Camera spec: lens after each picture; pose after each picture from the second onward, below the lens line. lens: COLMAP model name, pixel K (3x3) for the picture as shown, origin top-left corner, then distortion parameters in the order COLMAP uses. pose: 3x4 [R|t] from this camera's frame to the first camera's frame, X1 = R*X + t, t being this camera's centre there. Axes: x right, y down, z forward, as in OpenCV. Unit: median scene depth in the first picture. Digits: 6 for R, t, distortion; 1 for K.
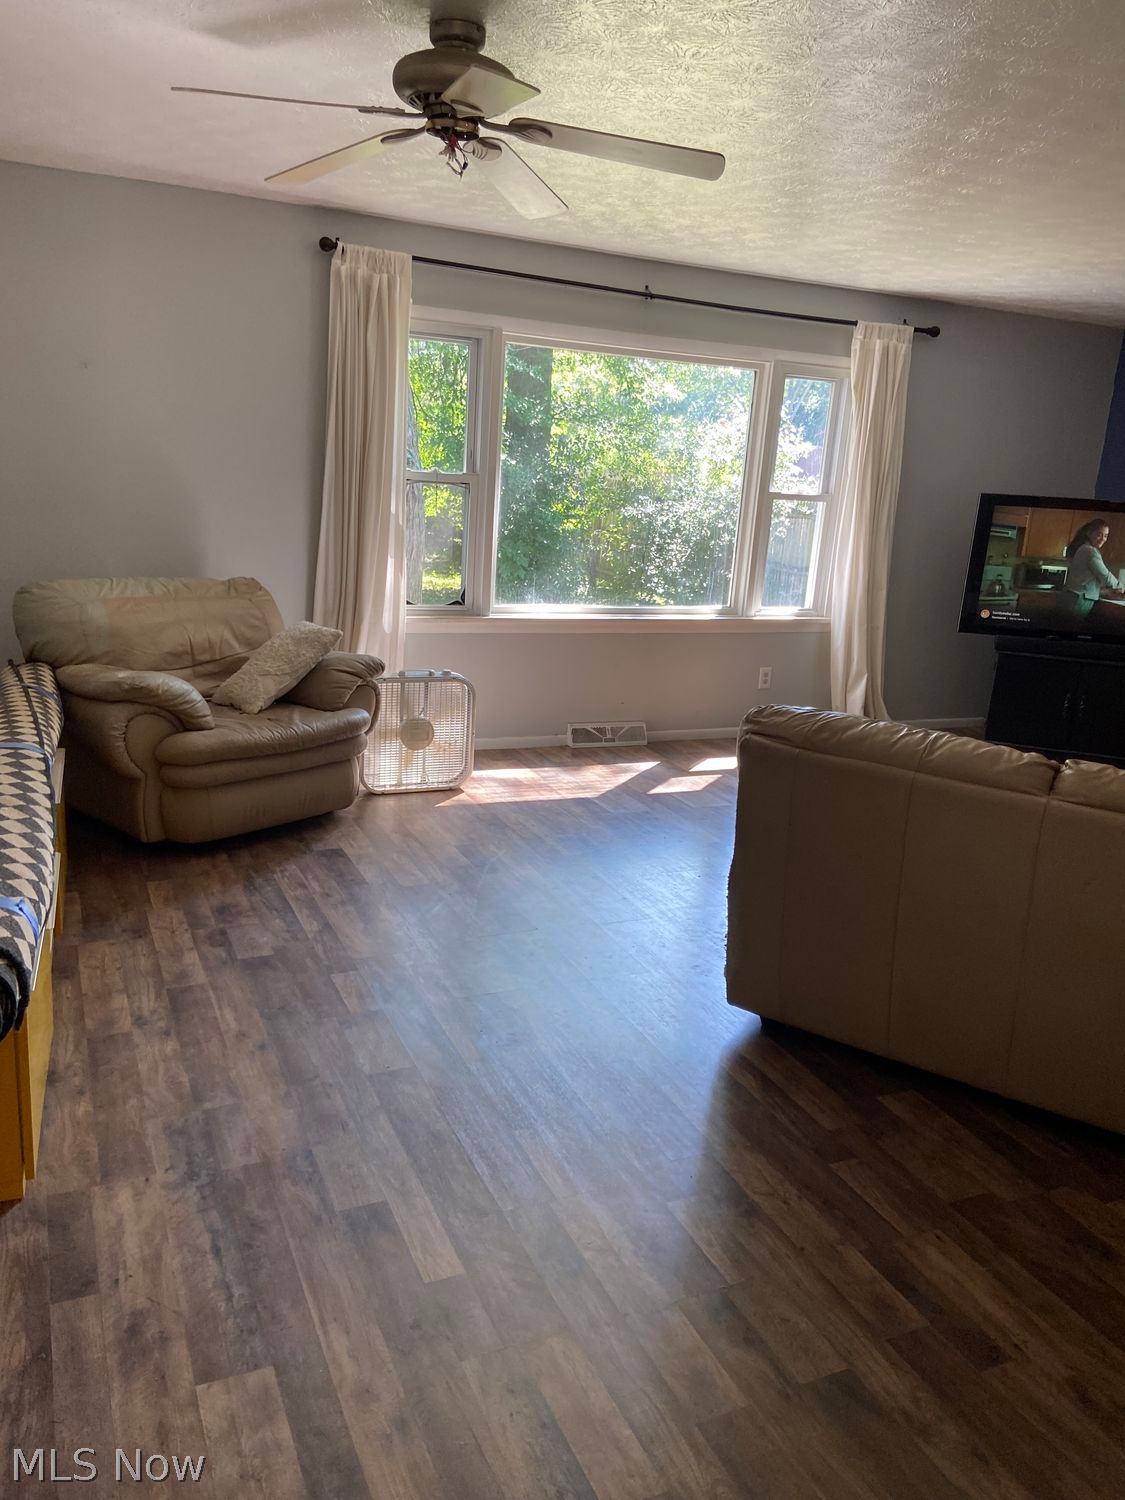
lens RADIAL K [[1133.9, 0, 554.4], [0, 1133.9, 750.1], [0, 0, 1]] dist [0.103006, -0.096015]
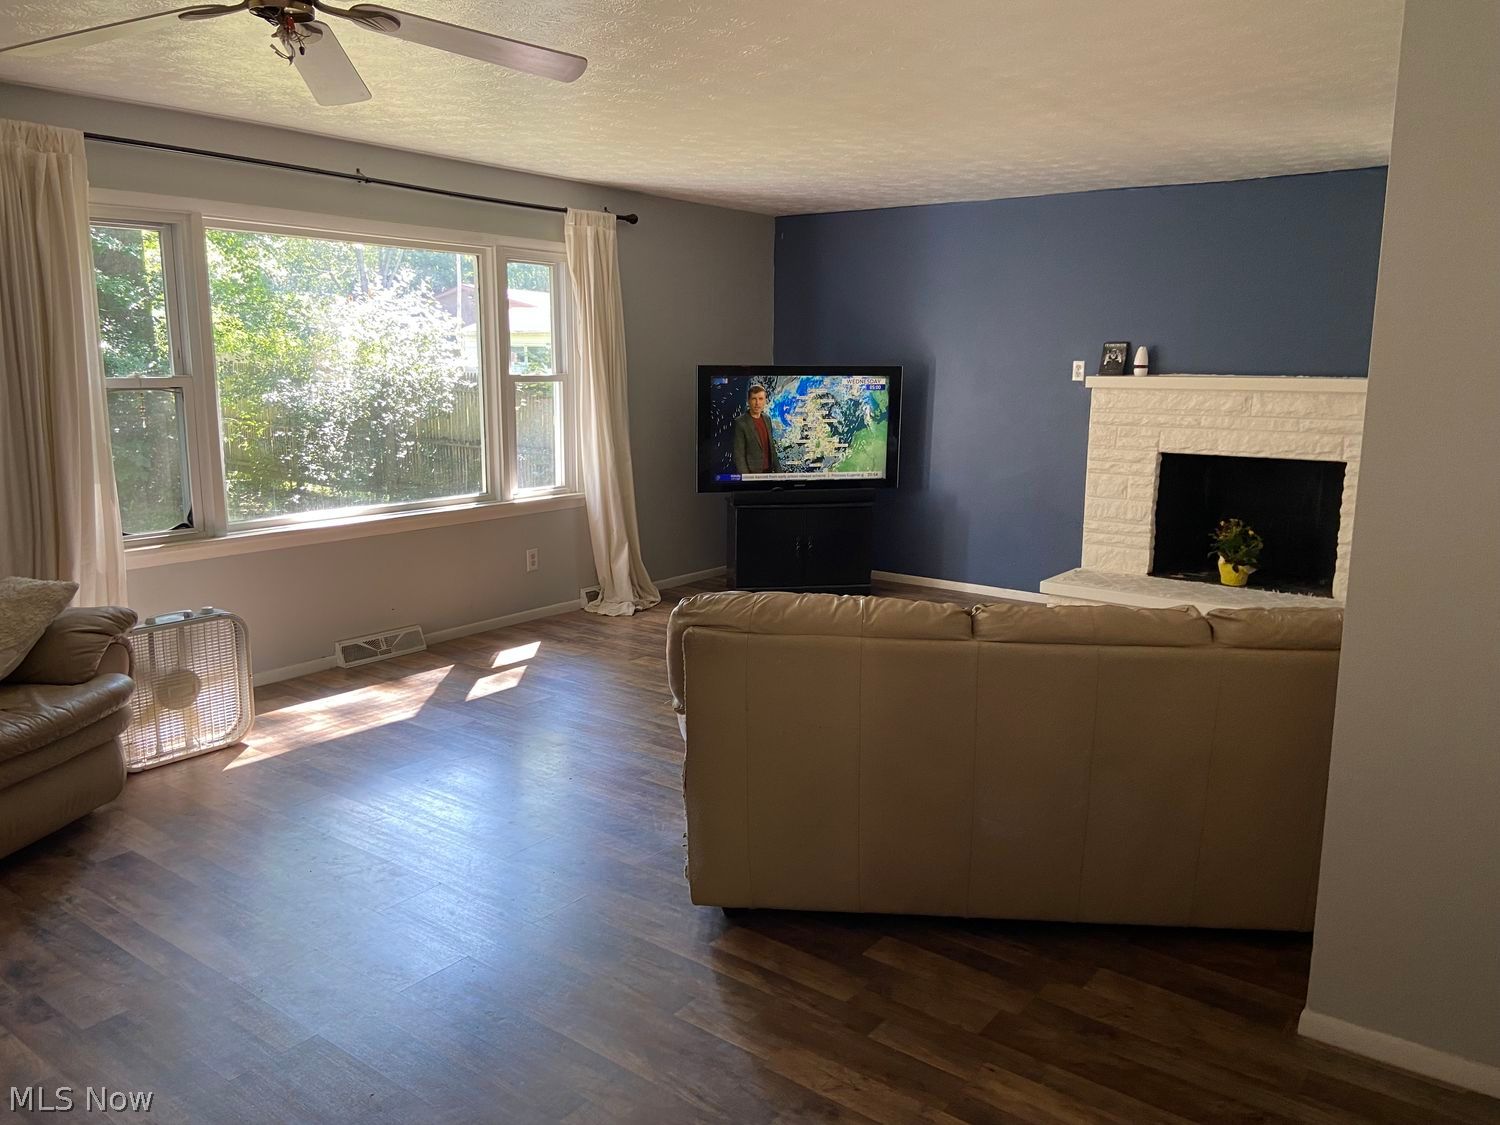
lens RADIAL K [[1133.9, 0, 765.7], [0, 1133.9, 549.7], [0, 0, 1]] dist [0.103006, -0.096015]
pose [[0.879846, -0.139360, 0.454368, -0.107744], [0.165732, 0.985997, -0.018509, -0.026554], [-0.445426, 0.091588, 0.890622, 0.041533]]
